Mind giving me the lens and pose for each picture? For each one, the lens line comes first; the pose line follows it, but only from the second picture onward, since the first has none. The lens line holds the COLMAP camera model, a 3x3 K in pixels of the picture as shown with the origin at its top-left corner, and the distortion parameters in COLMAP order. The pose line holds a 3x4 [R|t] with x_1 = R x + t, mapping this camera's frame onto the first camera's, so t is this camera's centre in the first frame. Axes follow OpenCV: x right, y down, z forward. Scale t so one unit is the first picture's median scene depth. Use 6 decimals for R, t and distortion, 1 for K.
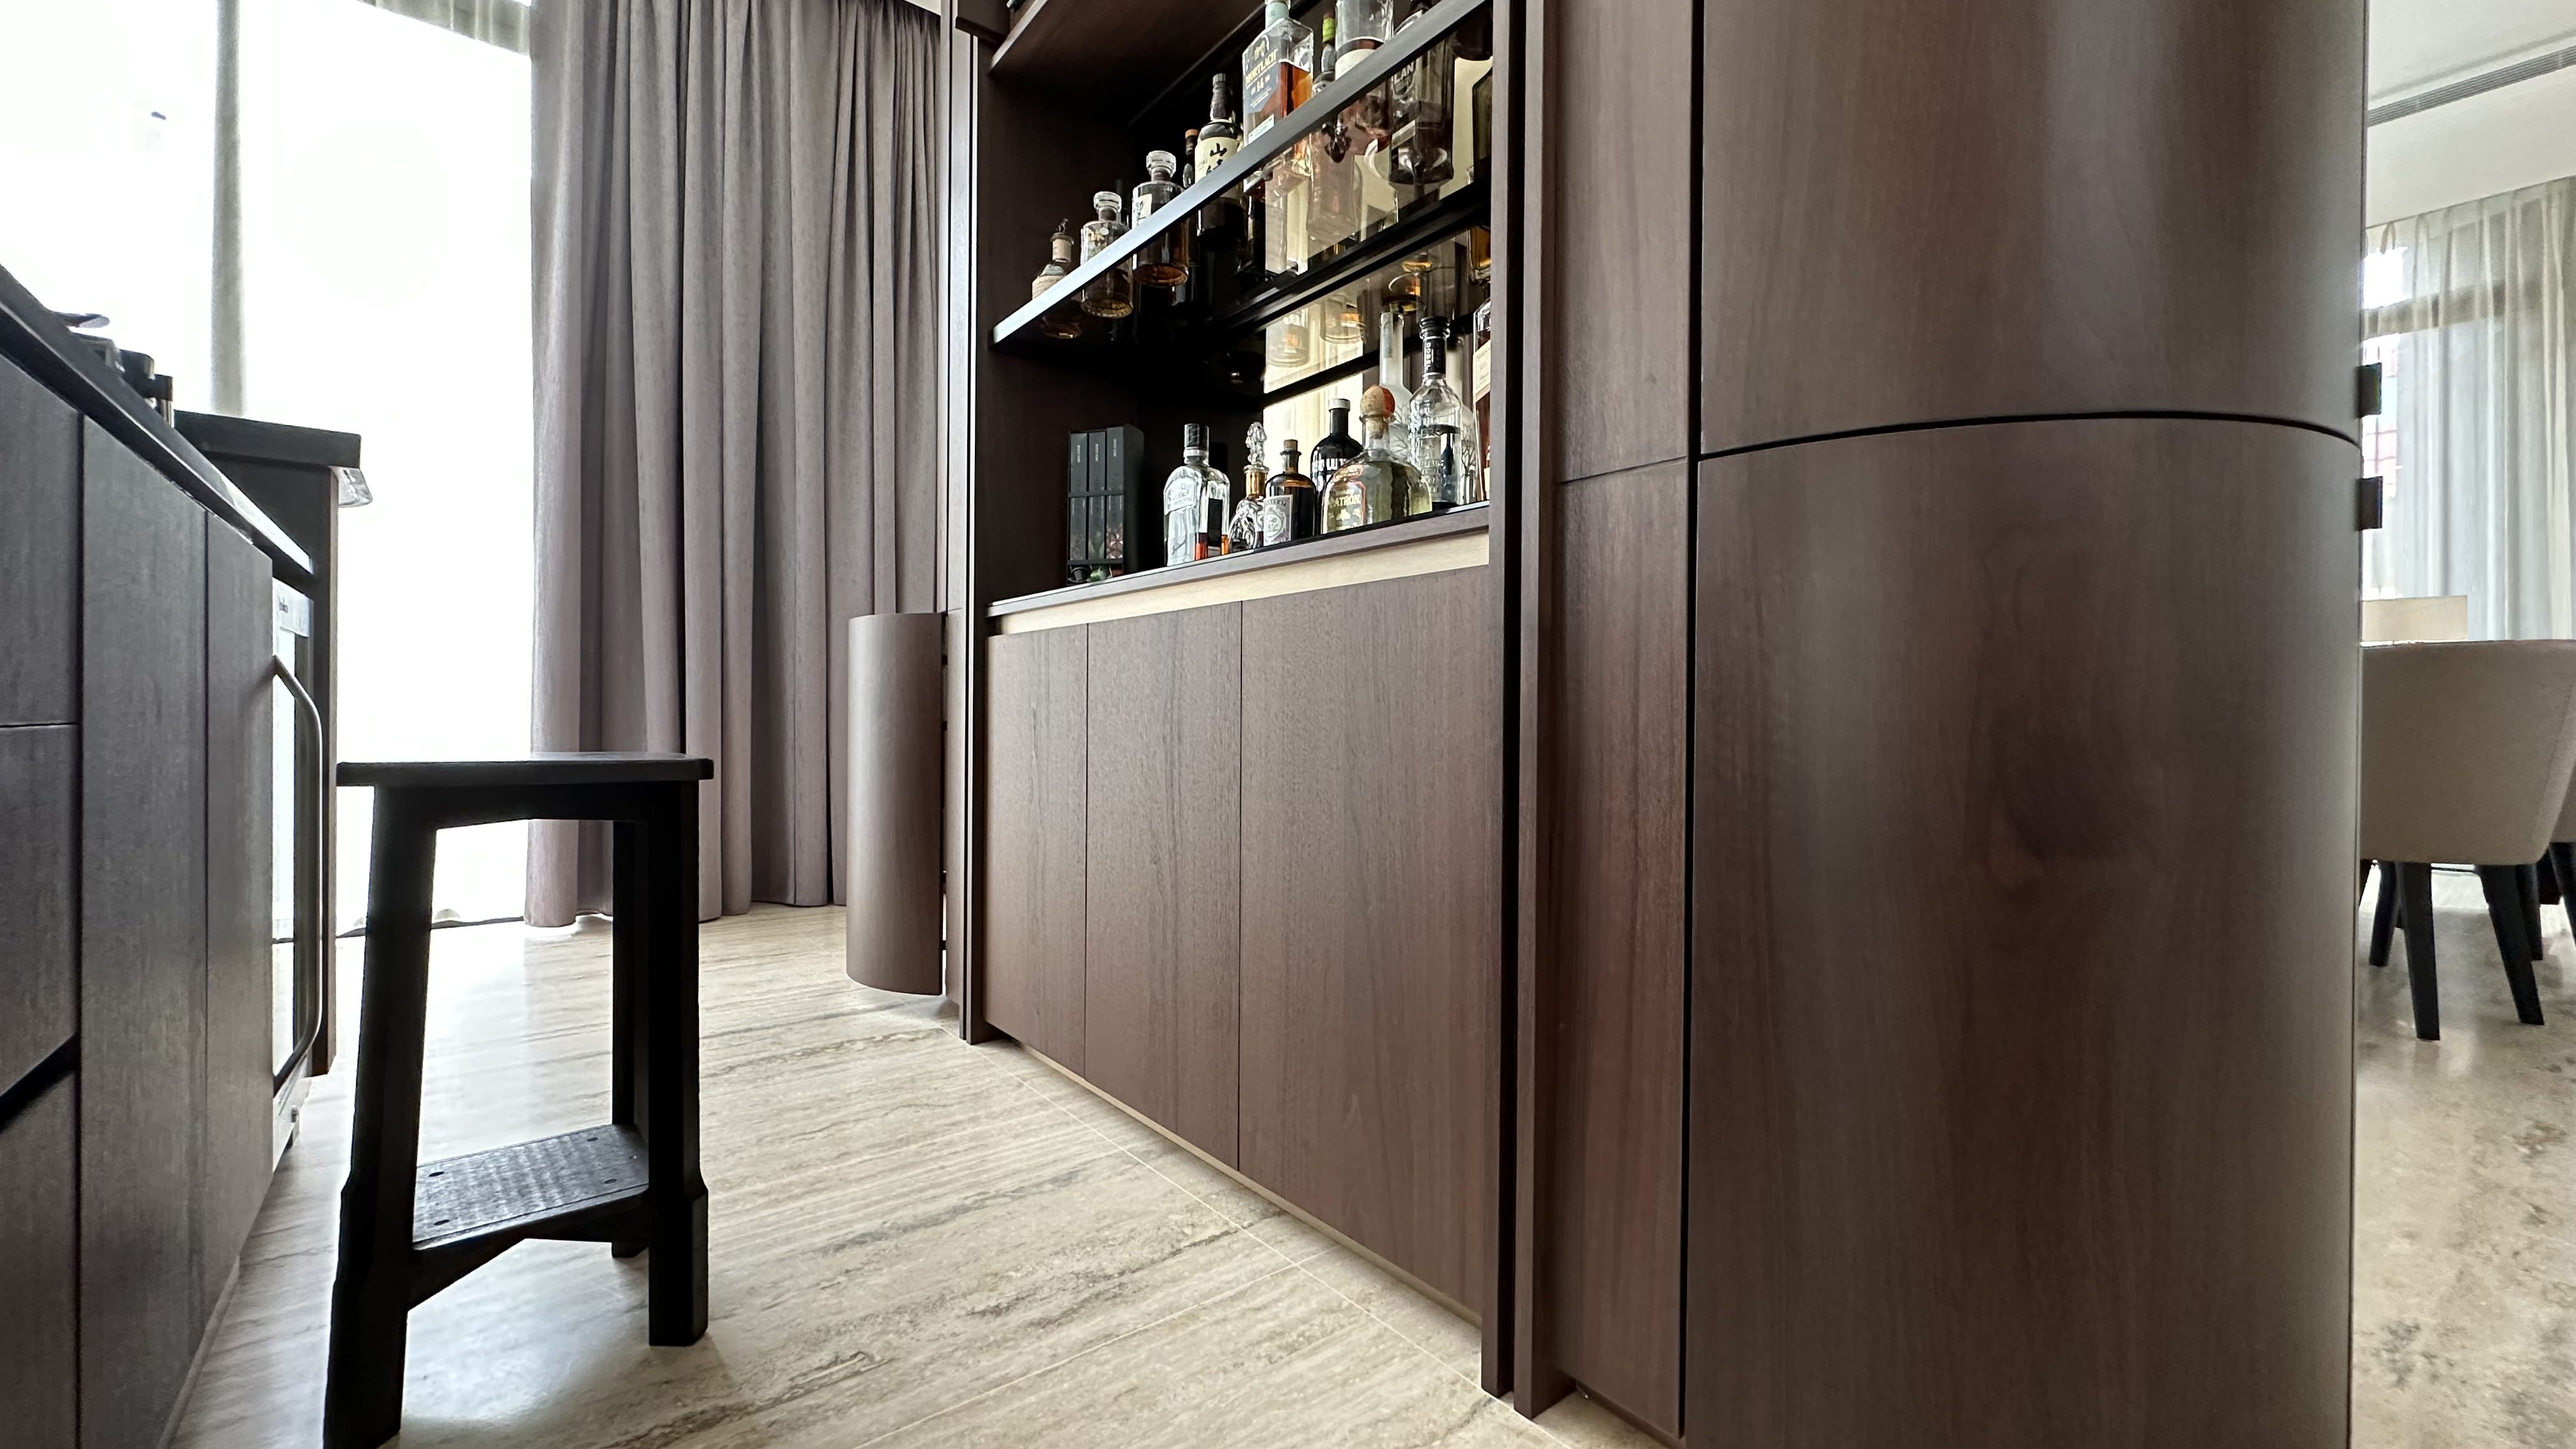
lens RADIAL K [[1020.8, 0, 1286.4], [0, 1020.8, 720.3], [0, 0, 1]] dist [-0.000432, -0.000005]
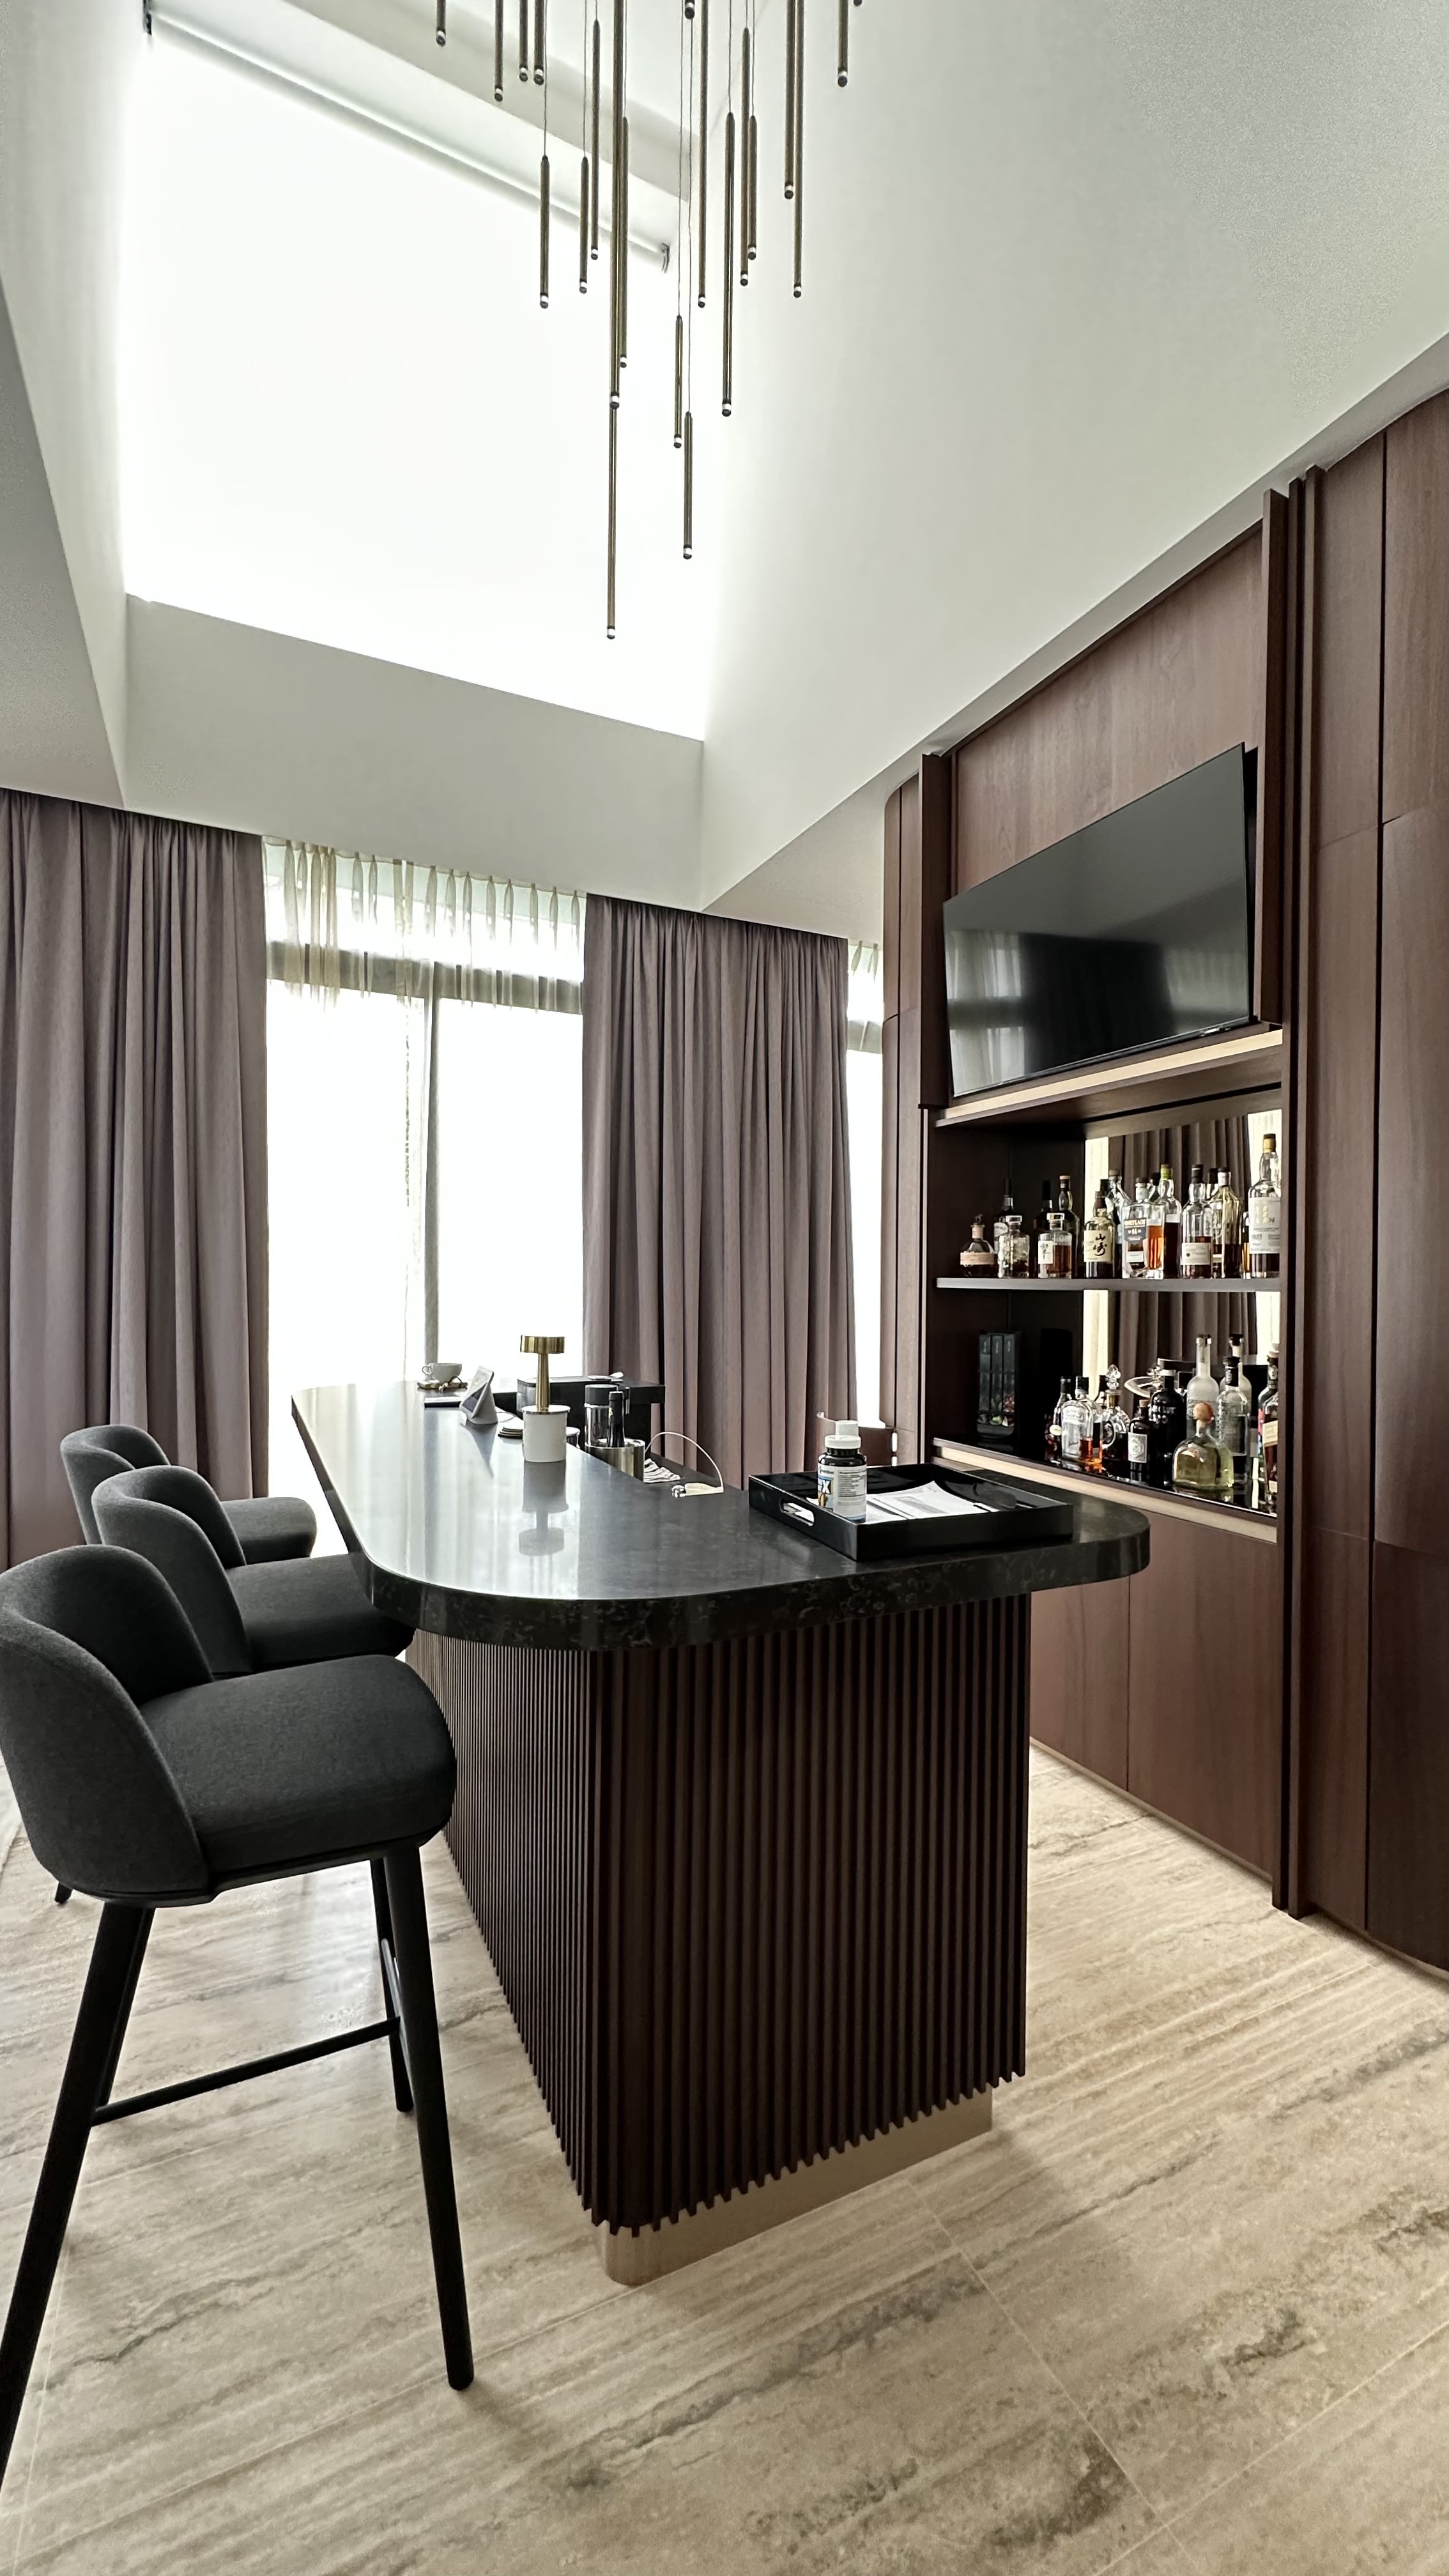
lens RADIAL K [[1020.8, 0, 724.7], [0, 1020.8, 1289.5], [0, 0, 1]] dist [-0.000432, -0.000005]
pose [[0.972151, -0.002972, -0.234337, -0.391027], [0.004539, 0.999971, 0.006150, -0.635226], [0.234312, -0.007043, 0.972136, -1.275716]]
